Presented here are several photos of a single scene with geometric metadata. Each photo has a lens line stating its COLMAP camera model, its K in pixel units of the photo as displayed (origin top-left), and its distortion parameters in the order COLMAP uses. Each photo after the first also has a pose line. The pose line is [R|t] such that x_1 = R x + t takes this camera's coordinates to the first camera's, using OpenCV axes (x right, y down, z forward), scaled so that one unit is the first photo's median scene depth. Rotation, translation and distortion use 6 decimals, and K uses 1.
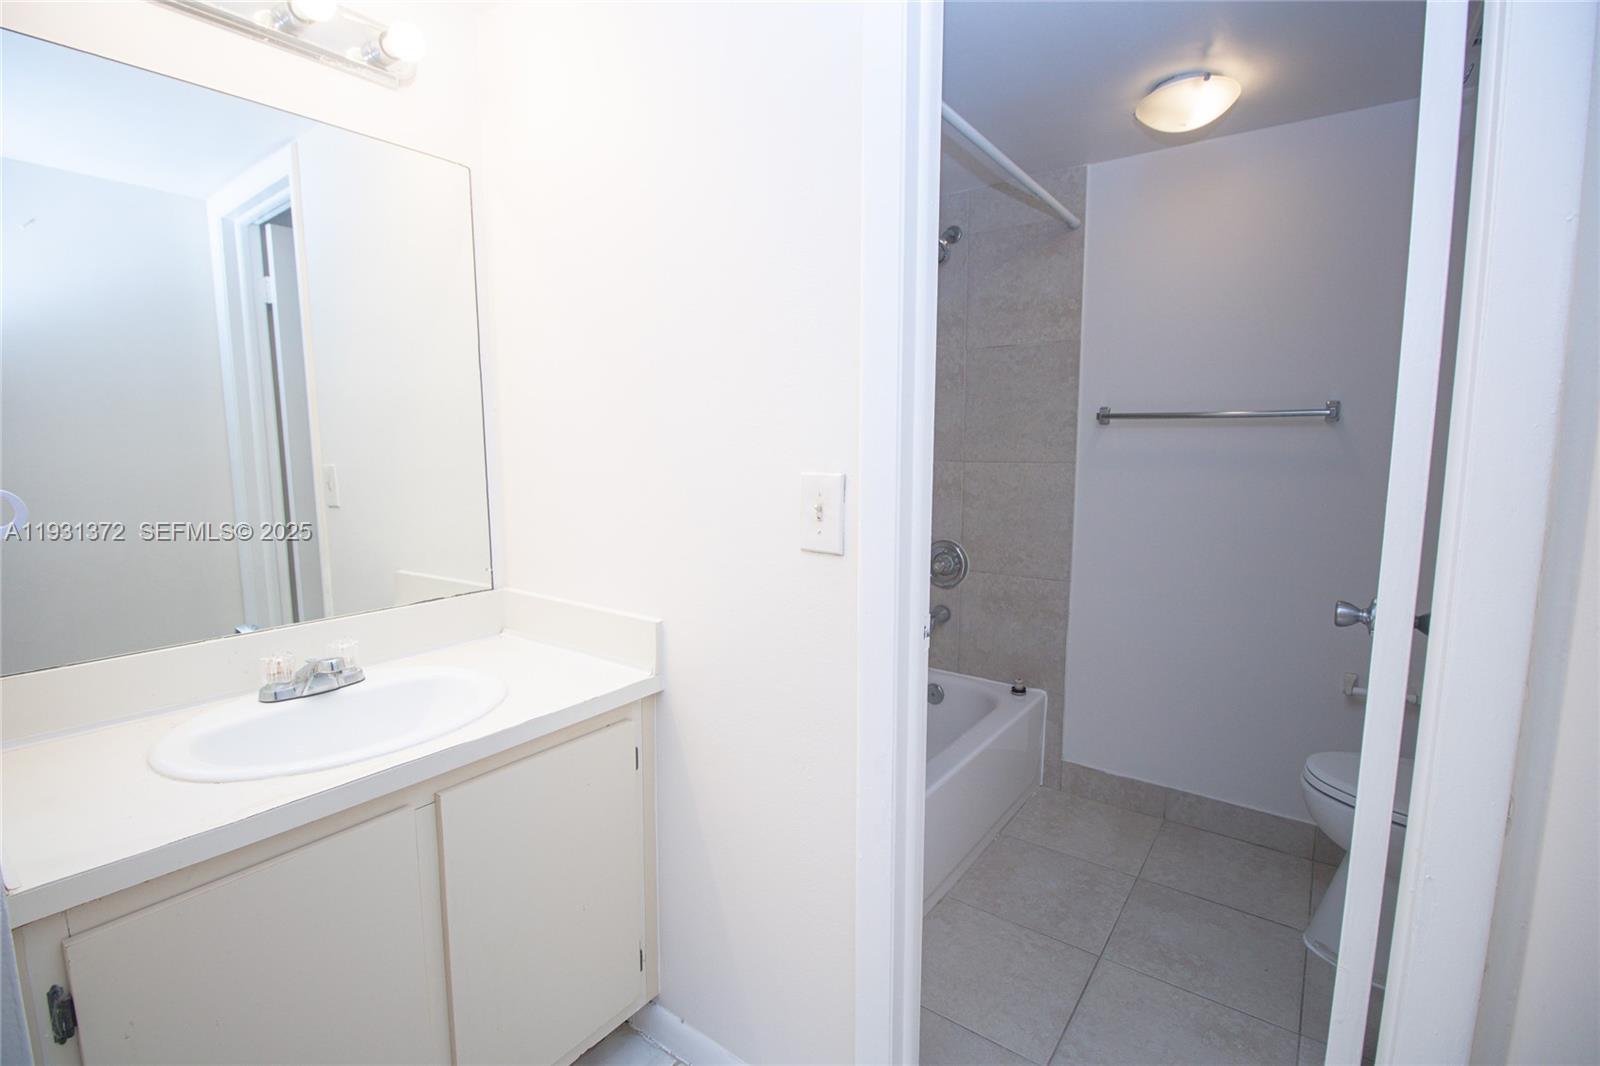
lens RADIAL K [[740.4, 0, 794.2], [0, 740.4, 534.6], [0, 0, 1]] dist [0.001723, -0.014285]
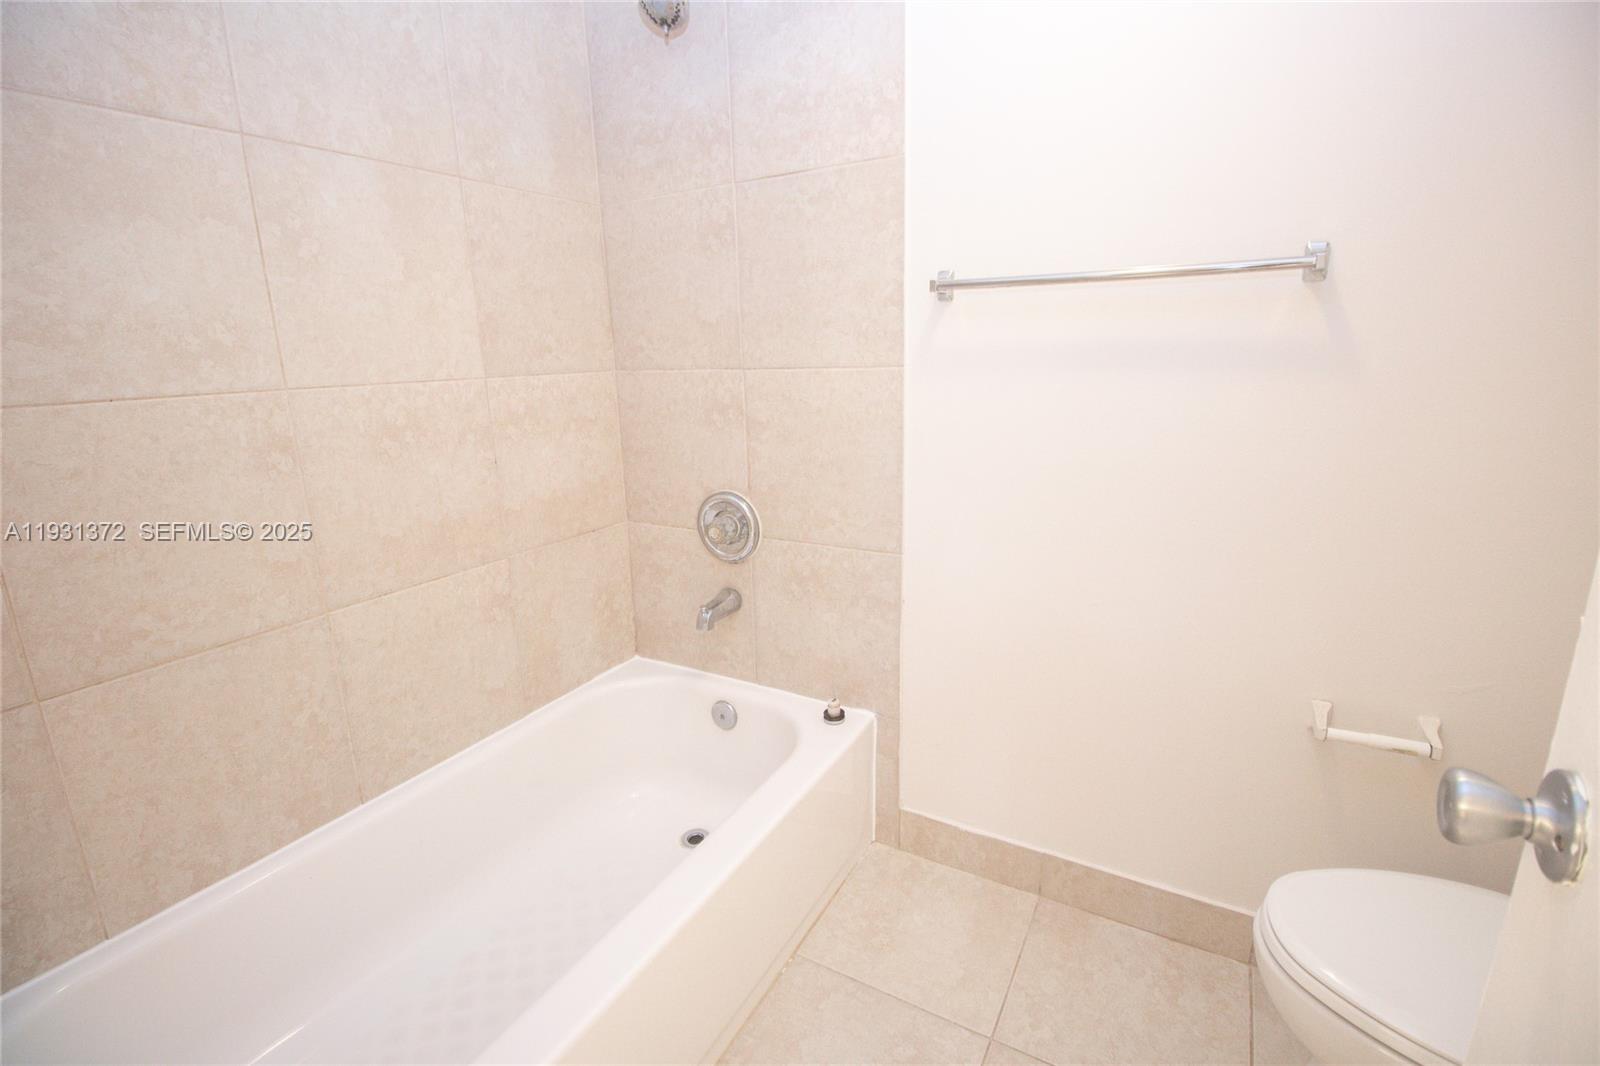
lens RADIAL K [[740.4, 0, 794.2], [0, 740.4, 534.6], [0, 0, 1]] dist [0.001723, -0.014285]
pose [[0.992931, -0.051875, 0.106760, 0.209590], [0.038894, 0.991979, 0.120270, -0.034099], [-0.112143, -0.115267, 0.986984, 0.372085]]
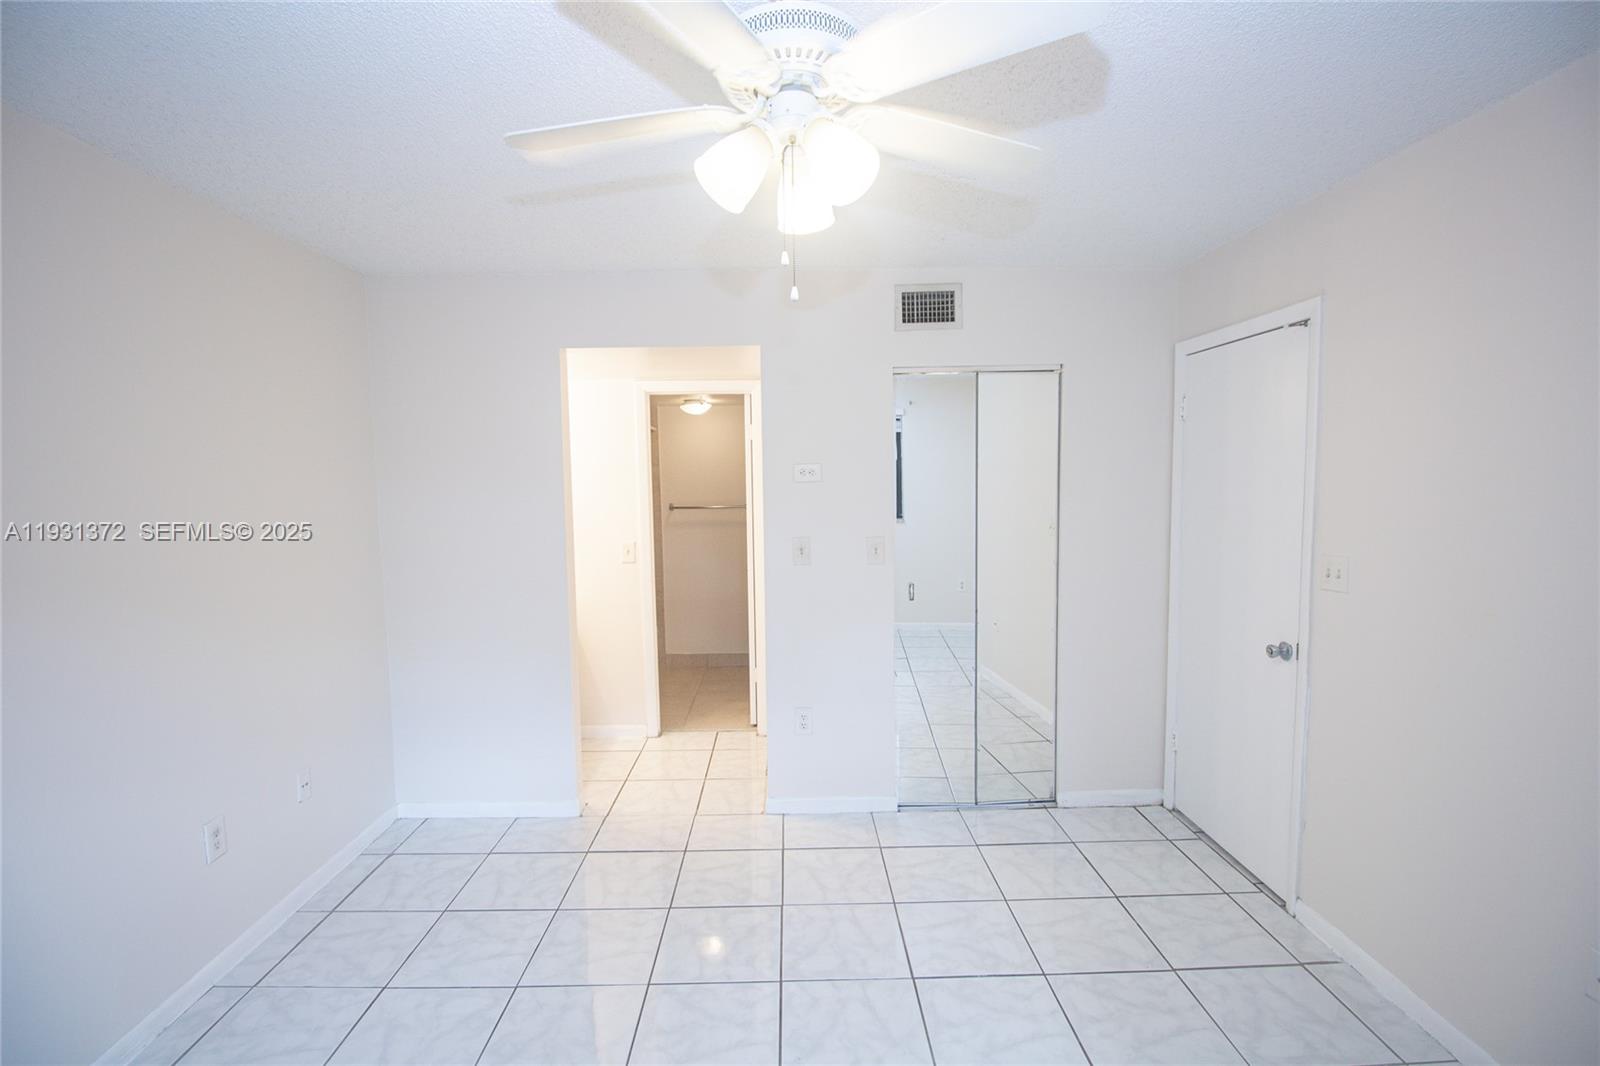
lens RADIAL K [[740.4, 0, 794.2], [0, 740.4, 534.6], [0, 0, 1]] dist [0.001723, -0.014285]
pose [[0.797550, -0.060902, 0.600171, -0.700371], [0.089730, 0.995800, -0.018191, 0.012283], [-0.596542, 0.068362, 0.799665, -1.144119]]
